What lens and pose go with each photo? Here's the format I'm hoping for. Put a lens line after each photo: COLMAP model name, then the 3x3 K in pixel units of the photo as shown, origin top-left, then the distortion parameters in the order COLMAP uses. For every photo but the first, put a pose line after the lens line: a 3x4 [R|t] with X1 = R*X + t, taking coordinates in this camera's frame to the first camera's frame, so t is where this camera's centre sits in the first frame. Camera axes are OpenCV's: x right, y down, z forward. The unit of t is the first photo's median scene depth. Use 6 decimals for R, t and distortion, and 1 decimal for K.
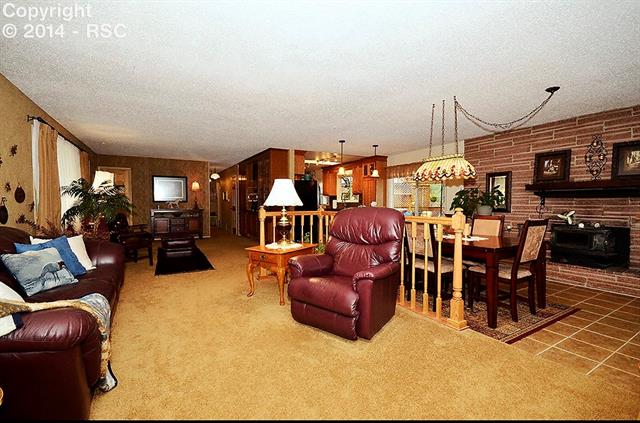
lens RADIAL K [[277.5, 0, 322.5], [0, 277.5, 210.4], [0, 0, 1]] dist [-0.020766, -0.002762]
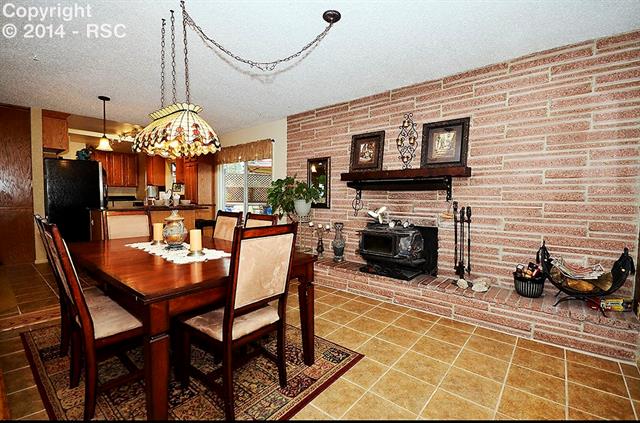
lens RADIAL K [[277.5, 0, 326.5], [0, 277.5, 208.8], [0, 0, 1]] dist [-0.020766, -0.002762]
pose [[0.926617, -0.000184, 0.376008, 0.445403], [-0.004506, 0.999923, 0.011592, -0.000778], [-0.375981, -0.012435, 0.926544, 0.299954]]
